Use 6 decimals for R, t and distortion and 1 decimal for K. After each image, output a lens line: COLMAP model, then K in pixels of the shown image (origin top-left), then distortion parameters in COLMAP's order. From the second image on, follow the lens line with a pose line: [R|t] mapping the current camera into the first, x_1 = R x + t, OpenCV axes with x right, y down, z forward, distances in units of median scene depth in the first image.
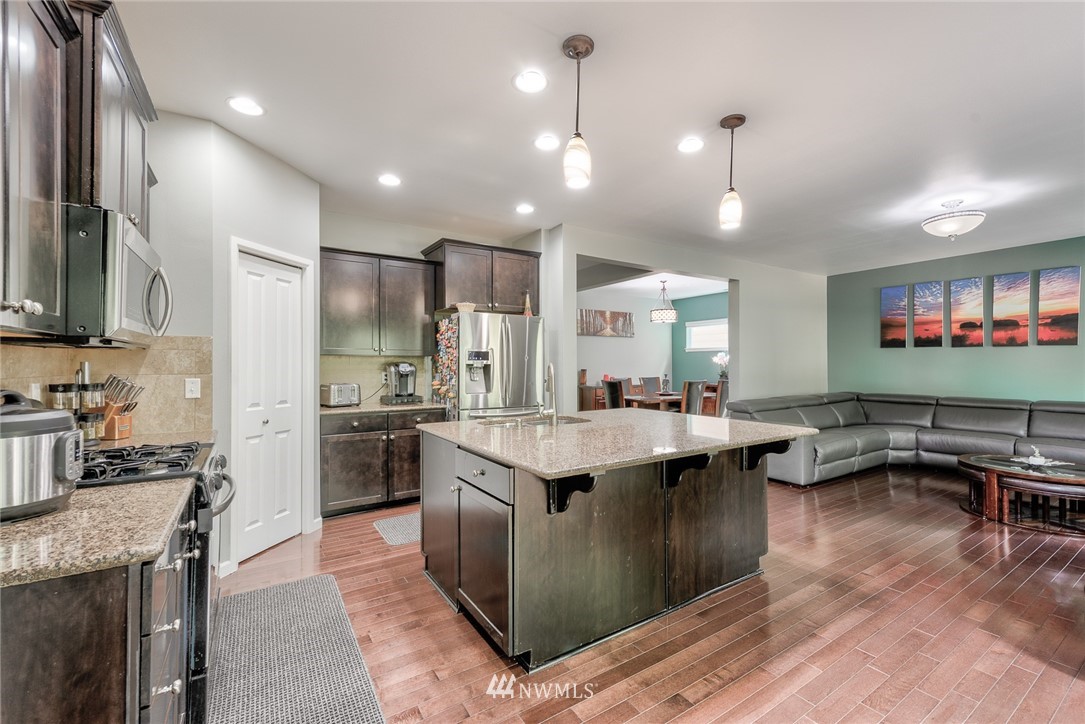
lens RADIAL K [[447.8, 0, 547.0], [0, 447.8, 362.2], [0, 0, 1]] dist [0.011059, -0.004623]
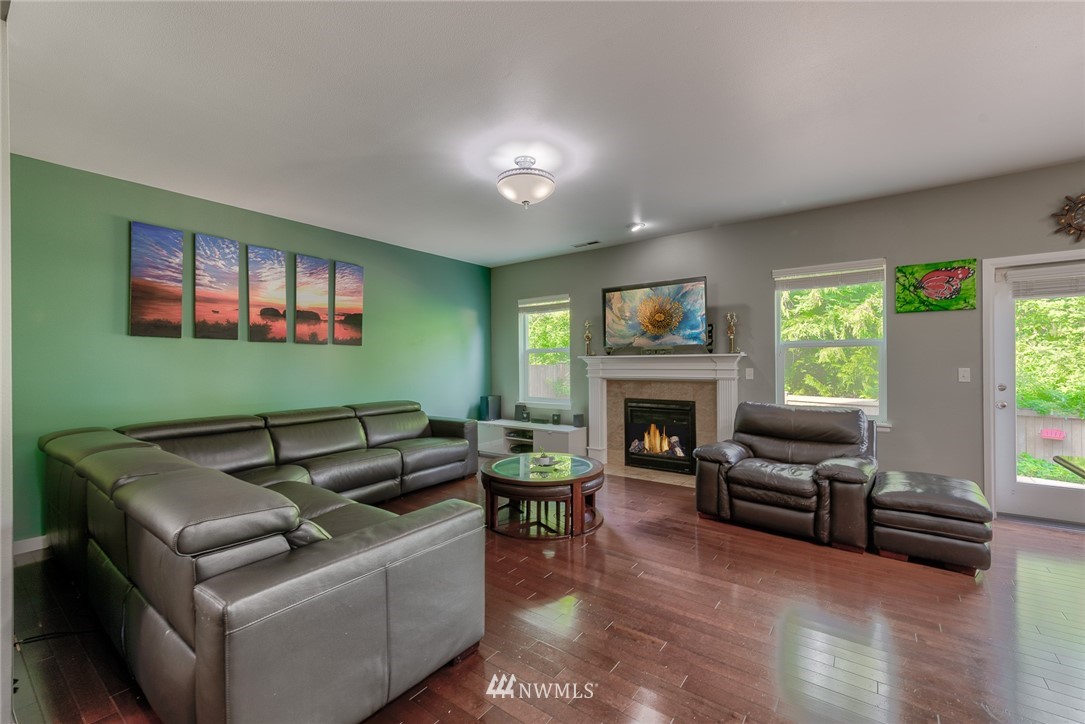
lens RADIAL K [[447.8, 0, 547.0], [0, 447.8, 362.2], [0, 0, 1]] dist [0.011059, -0.004623]
pose [[-0.358850, 0.004939, 0.933382, 0.098063], [0.001959, 0.999988, -0.004539, 0.002662], [-0.933393, 0.000200, -0.358855, 0.852044]]
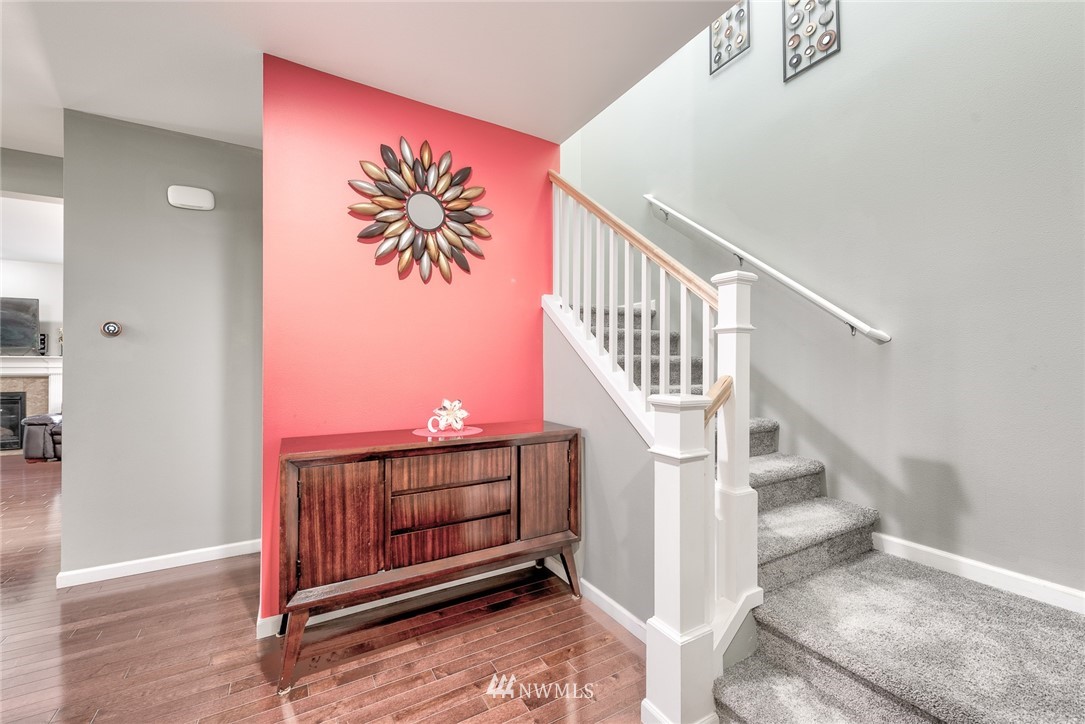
lens RADIAL K [[447.8, 0, 547.0], [0, 447.8, 362.2], [0, 0, 1]] dist [0.011059, -0.004623]
pose [[-0.999345, -0.001395, 0.036160, -0.537734], [-0.001736, 0.999954, -0.009411, 0.008178], [-0.036146, -0.009467, -0.999302, 1.352893]]
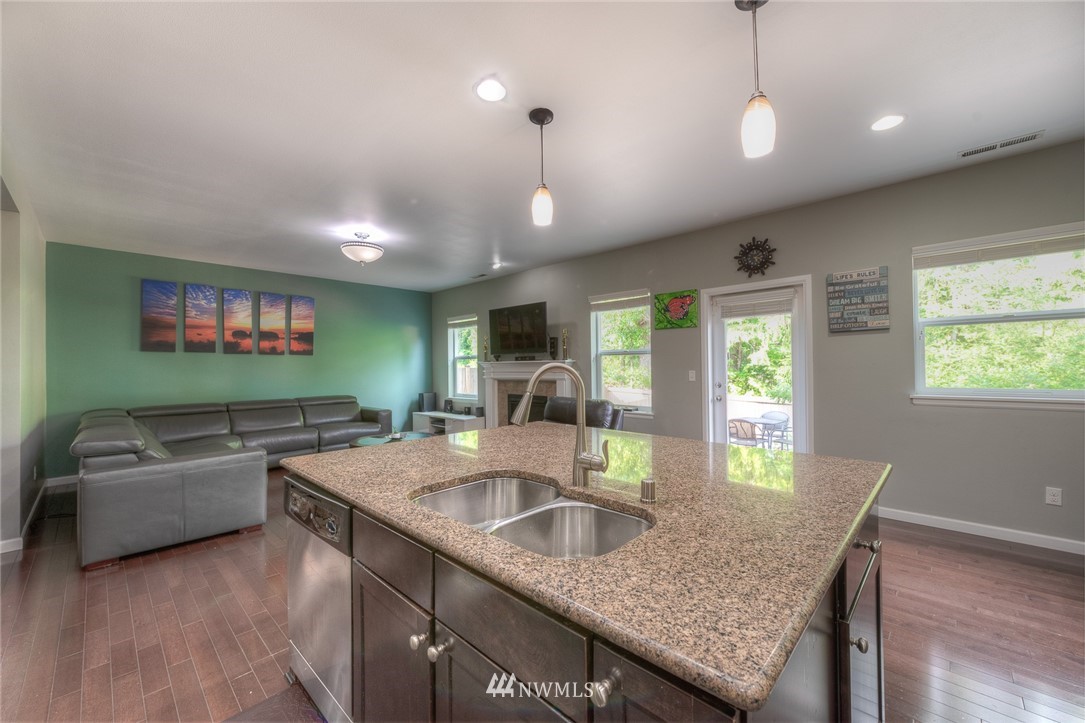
lens RADIAL K [[422.7, 0, 545.4], [0, 422.7, 362.3], [0, 0, 1]] dist [0.007749, -0.000172]
pose [[-0.237025, 0.012257, 0.971426, -0.217918], [0.003976, 0.999924, -0.011646, 0.000925], [-0.971495, 0.001102, -0.237056, 0.539096]]
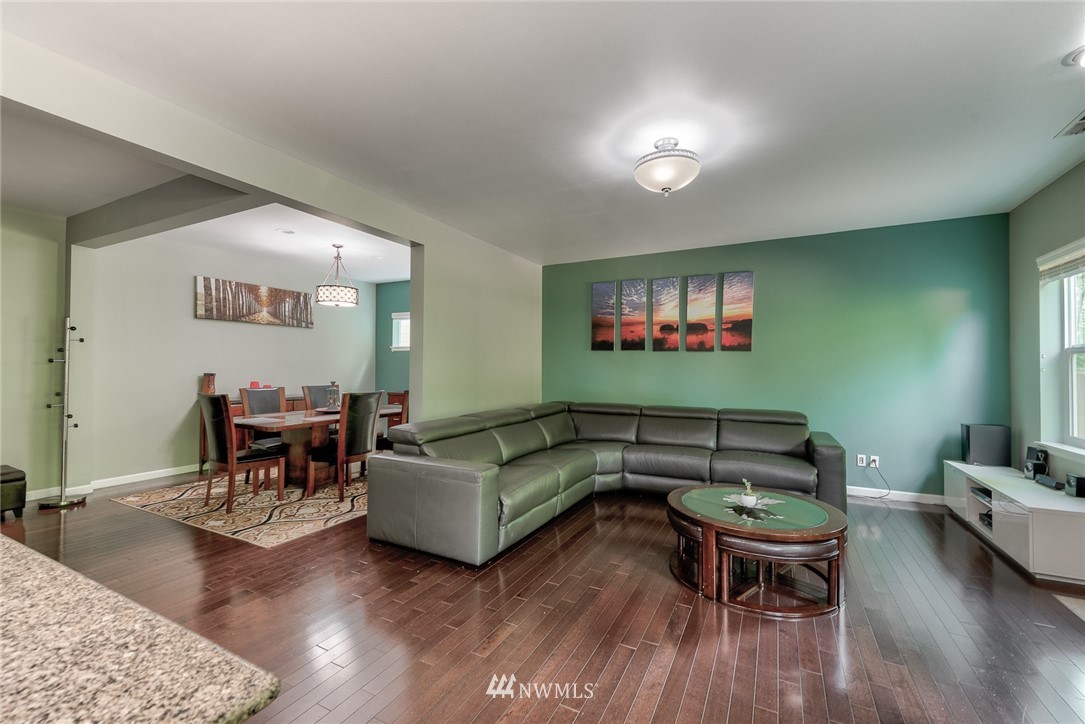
lens RADIAL K [[447.8, 0, 547.0], [0, 447.8, 362.2], [0, 0, 1]] dist [0.011059, -0.004623]
pose [[0.866121, 0.014991, 0.499609, 0.261895], [-0.011905, 0.999885, -0.009364, 0.000483], [-0.499692, 0.002163, 0.866201, 0.325458]]
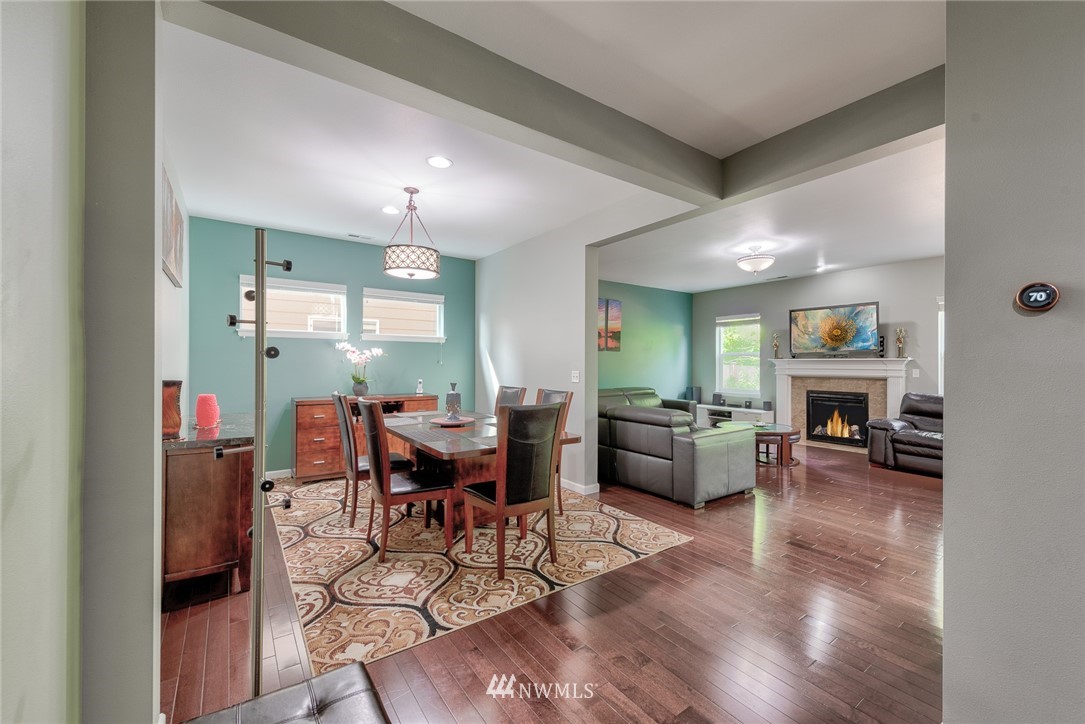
lens RADIAL K [[436.8, 0, 548.5], [0, 436.8, 361.3], [0, 0, 1]] dist [0.007671, -0.000151]
pose [[-0.056076, 0.005036, 0.998414, -0.285914], [-0.009318, 0.999941, -0.005567, 0.005854], [-0.998383, -0.009615, -0.056026, 1.166514]]
